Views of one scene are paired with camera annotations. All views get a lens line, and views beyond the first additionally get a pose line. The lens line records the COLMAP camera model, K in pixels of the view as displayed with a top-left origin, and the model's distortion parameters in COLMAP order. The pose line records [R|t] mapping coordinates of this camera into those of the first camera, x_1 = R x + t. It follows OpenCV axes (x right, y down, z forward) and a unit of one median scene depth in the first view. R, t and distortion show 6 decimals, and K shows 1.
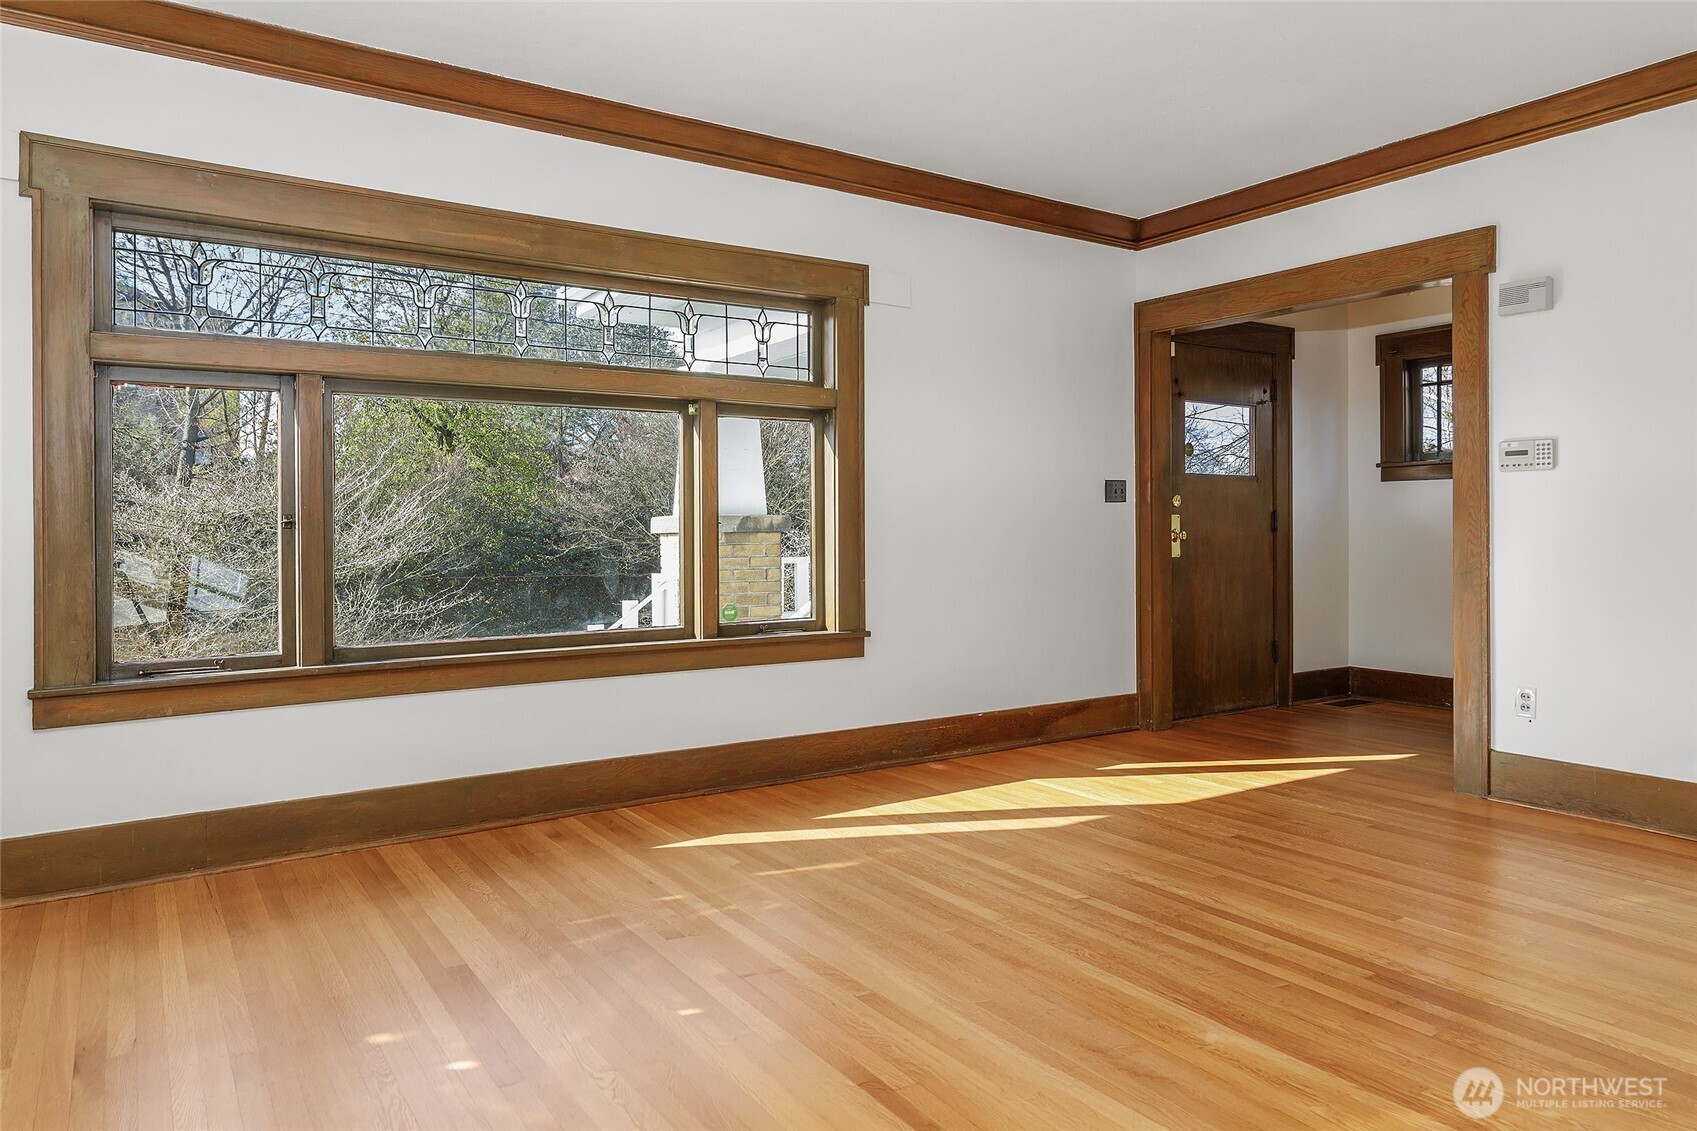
lens RADIAL K [[1050.0, 0, 841.0], [0, 1050.0, 550.9], [0, 0, 1]] dist [-0.006490, 0.000813]
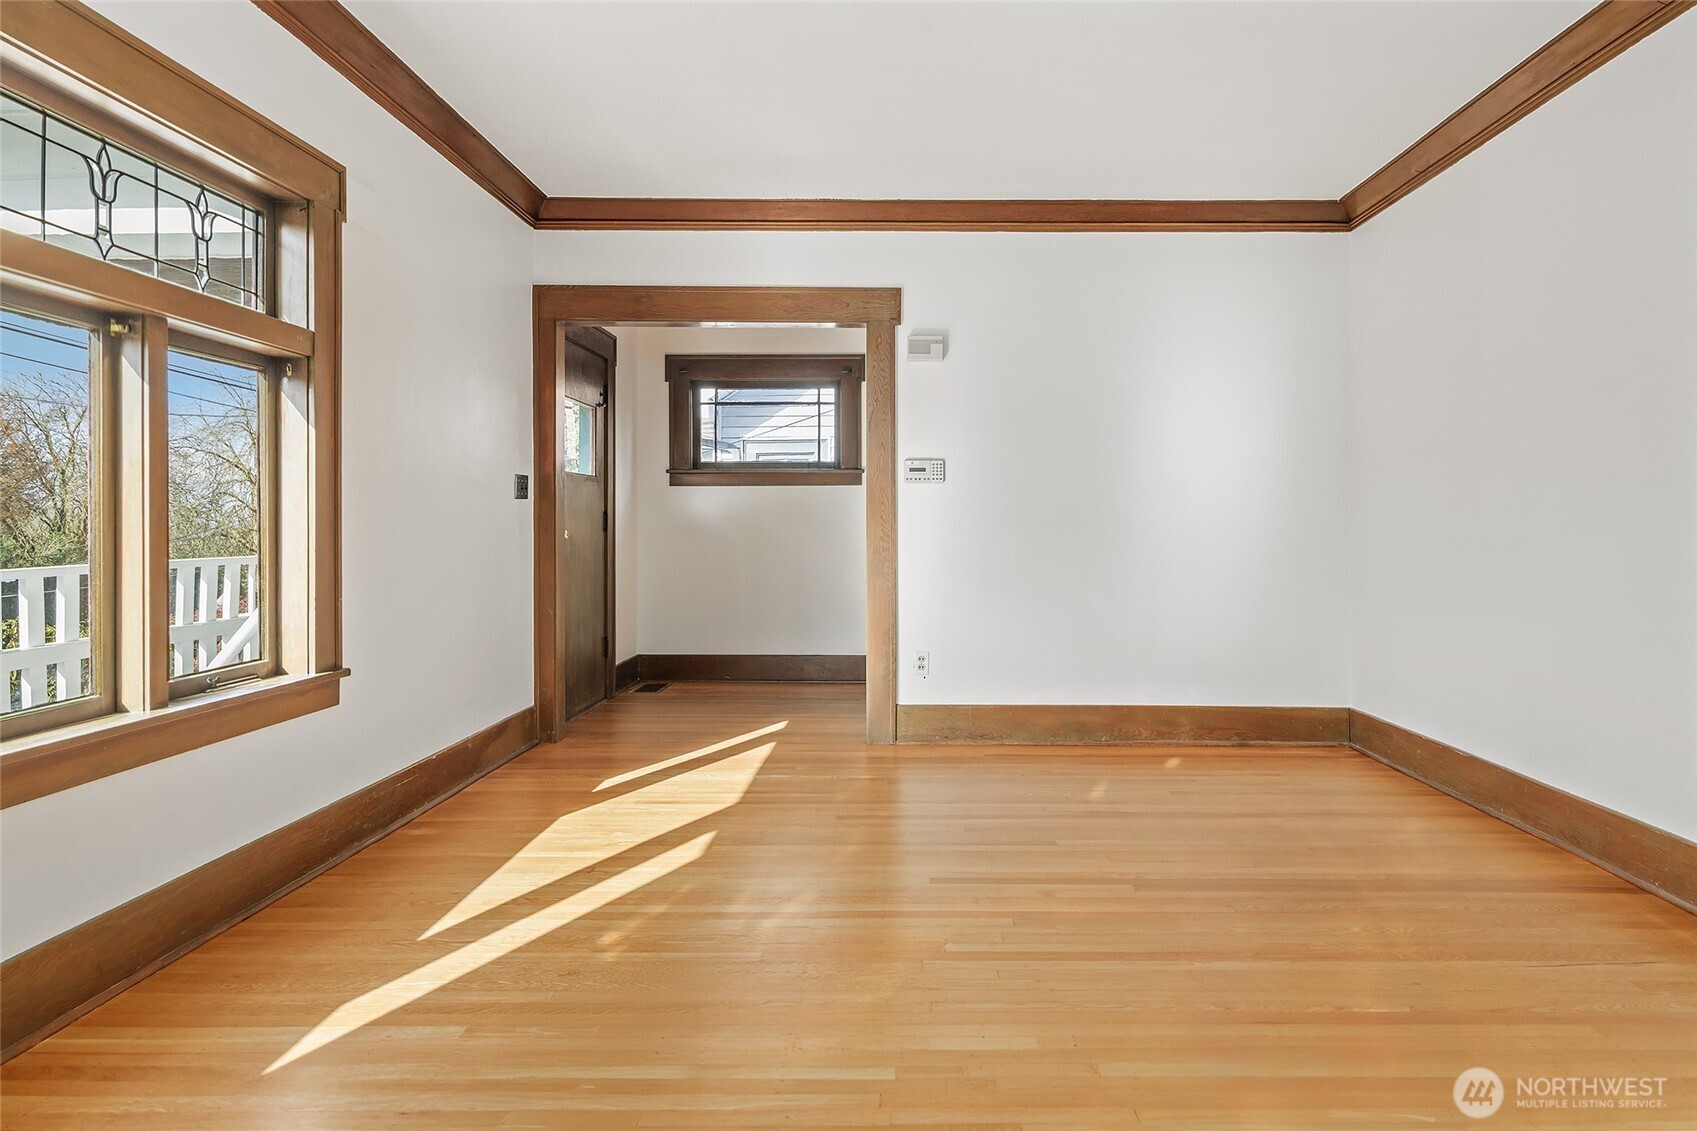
lens RADIAL K [[1004.0, 0, 877.1], [0, 1004.0, 539.5], [0, 0, 1]] dist [-0.016449, -0.000257]
pose [[0.557908, -0.009097, 0.829853, -0.389158], [0.015471, 0.999880, 0.000560, -0.008967], [-0.829759, 0.012526, 0.557982, 0.347063]]
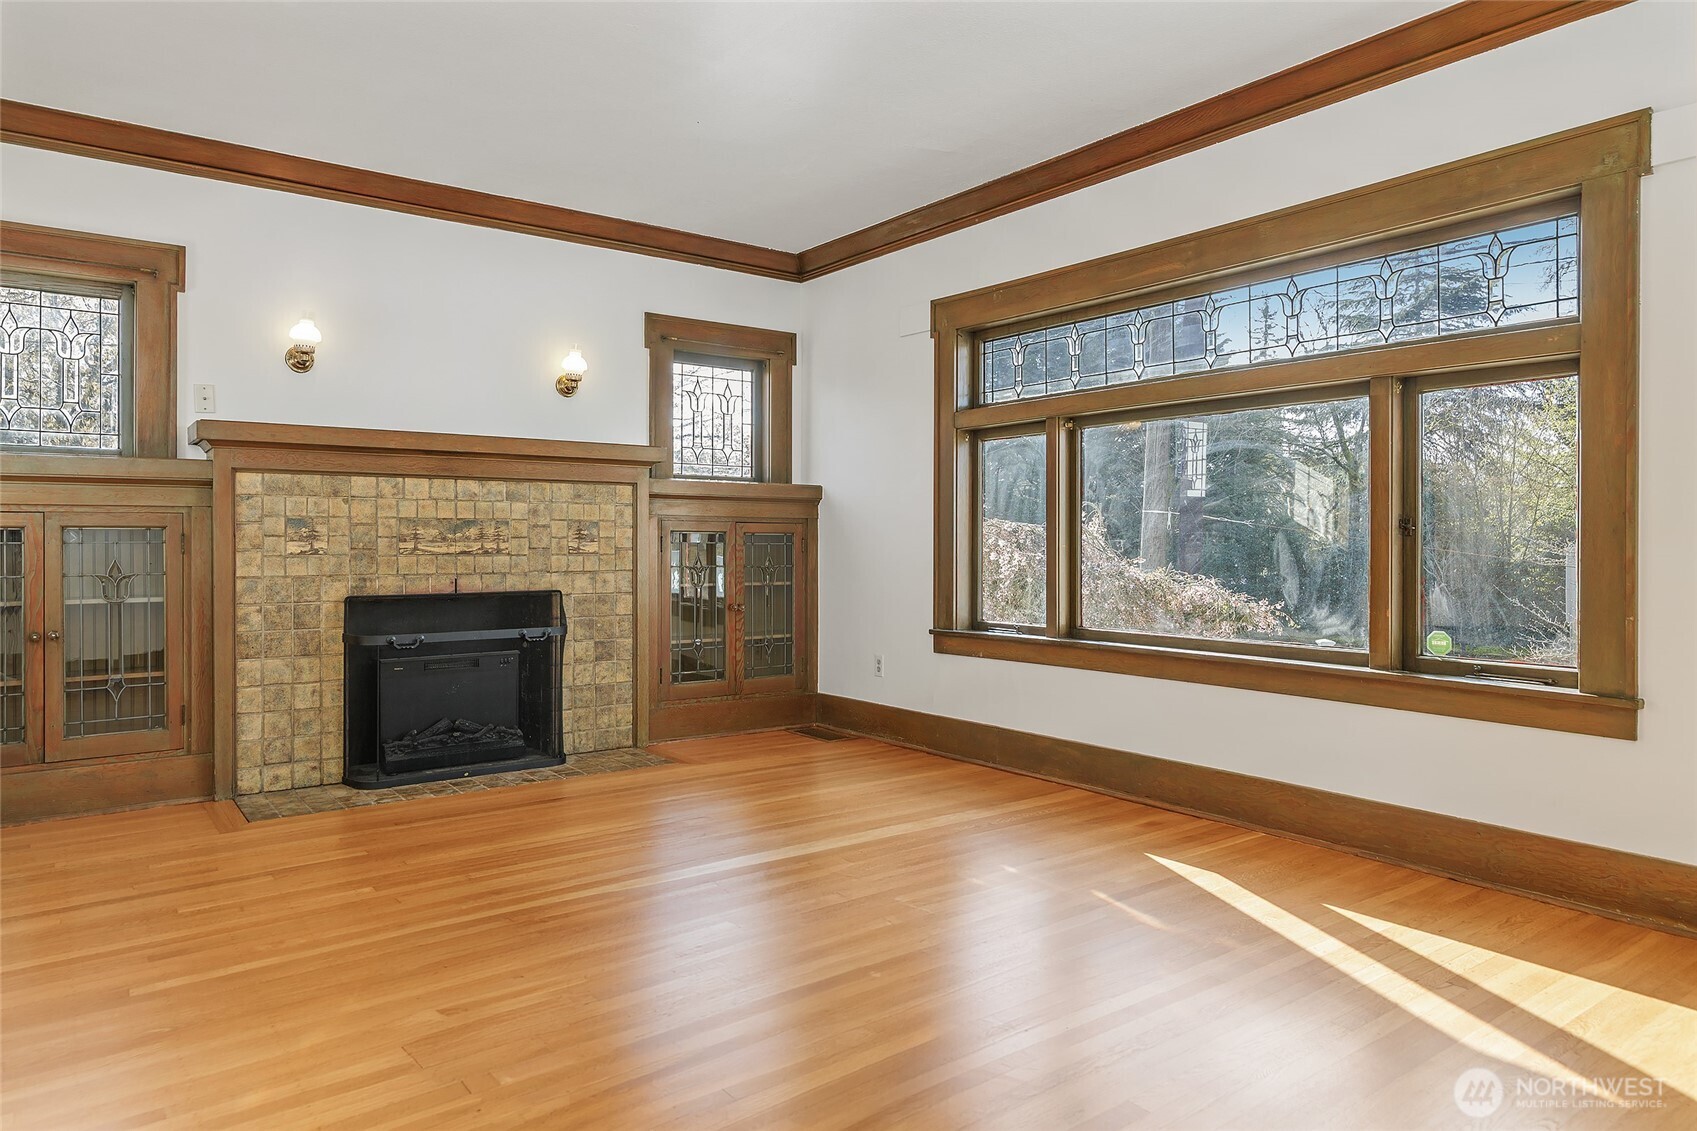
lens RADIAL K [[1050.0, 0, 841.3], [0, 1050.0, 566.5], [0, 0, 1]] dist [-0.006490, 0.000813]
pose [[0.074931, 0.033428, -0.996628, 0.686875], [-0.019020, 0.999304, 0.032088, -0.015570], [0.997007, 0.016551, 0.075515, 0.546329]]
